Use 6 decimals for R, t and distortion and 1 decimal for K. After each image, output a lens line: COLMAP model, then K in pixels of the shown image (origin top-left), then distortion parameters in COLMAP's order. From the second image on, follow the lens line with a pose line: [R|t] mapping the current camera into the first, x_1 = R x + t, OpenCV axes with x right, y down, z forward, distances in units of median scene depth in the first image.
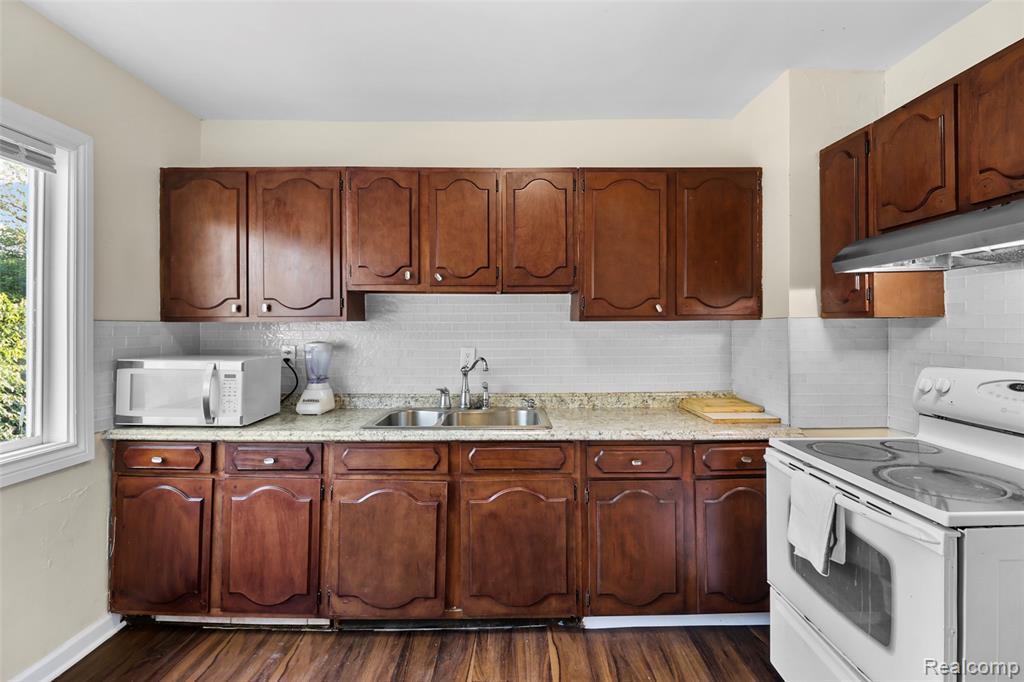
lens RADIAL K [[477.5, 0, 514.3], [0, 477.5, 330.4], [0, 0, 1]] dist [-0.000125, -0.018929]
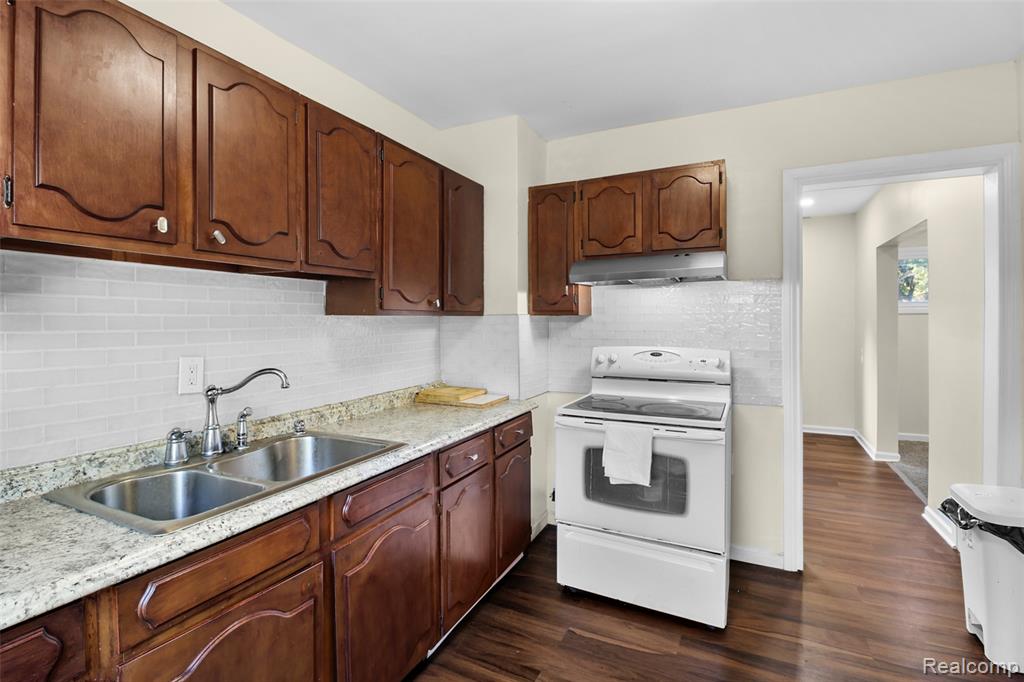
lens RADIAL K [[477.5, 0, 514.3], [0, 477.5, 330.4], [0, 0, 1]] dist [-0.000125, -0.018929]
pose [[0.444960, -0.017207, 0.895385, -0.587486], [0.011516, 0.999843, 0.013492, -0.001206], [-0.895476, 0.004308, 0.445088, 0.469200]]
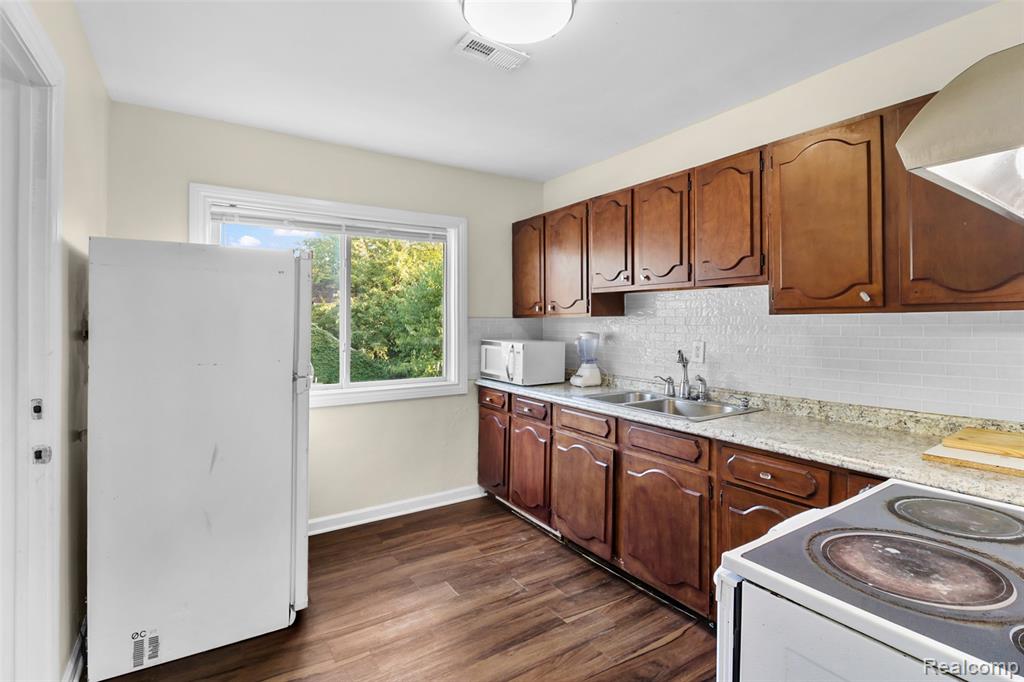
lens RADIAL K [[483.5, 0, 511.4], [0, 483.5, 321.7], [0, 0, 1]] dist [-0.001042, -0.011637]
pose [[0.539313, 0.000749, -0.842105, 0.732550], [-0.004857, 0.999986, -0.002221, -0.002234], [0.842091, 0.005288, 0.539309, 0.123816]]
